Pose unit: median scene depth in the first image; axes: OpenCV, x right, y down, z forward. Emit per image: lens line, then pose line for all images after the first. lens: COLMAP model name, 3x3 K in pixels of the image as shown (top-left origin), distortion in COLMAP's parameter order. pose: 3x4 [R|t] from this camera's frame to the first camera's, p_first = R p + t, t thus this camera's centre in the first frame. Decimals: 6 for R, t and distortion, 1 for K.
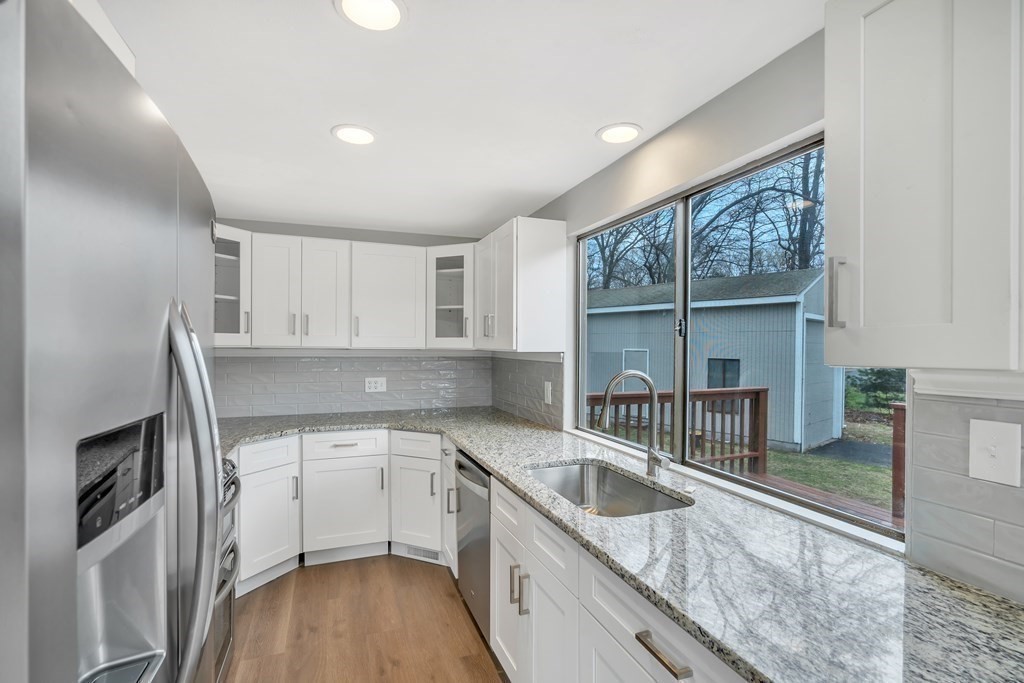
lens RADIAL K [[484.8, 0, 514.8], [0, 484.8, 349.8], [0, 0, 1]] dist [-0.004275, 0.000204]
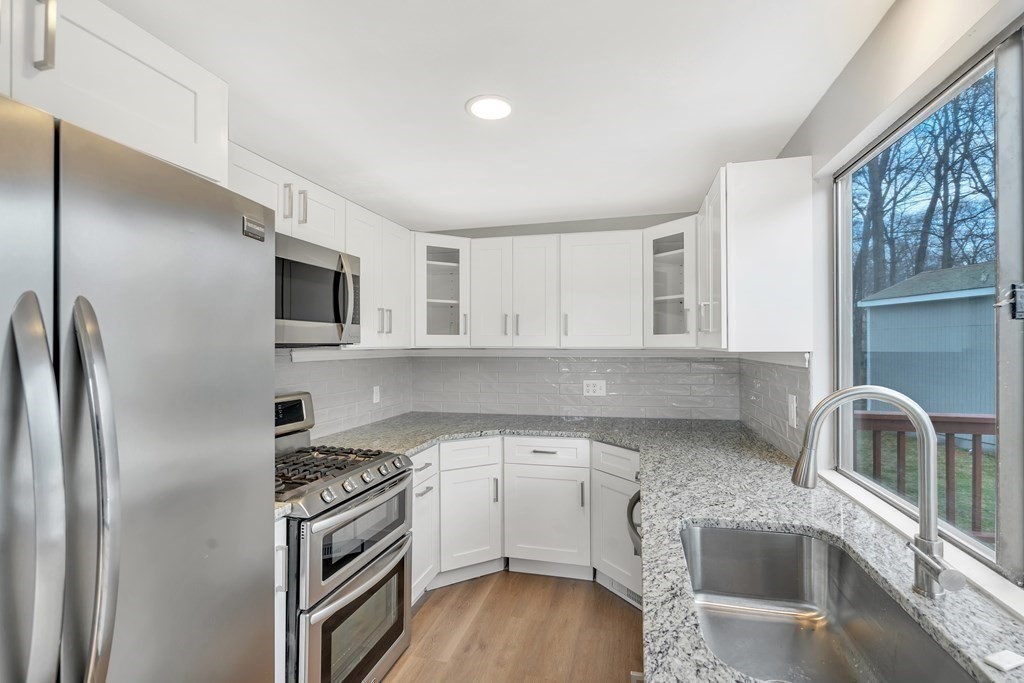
lens RADIAL K [[480.3, 0, 512.0], [0, 480.3, 344.1], [0, 0, 1]] dist [-0.002412, 0.001009]
pose [[0.811045, -0.010650, -0.584887, 0.144195], [0.003163, 0.999899, -0.013821, 0.001555], [0.584975, 0.009359, 0.810997, 0.211769]]
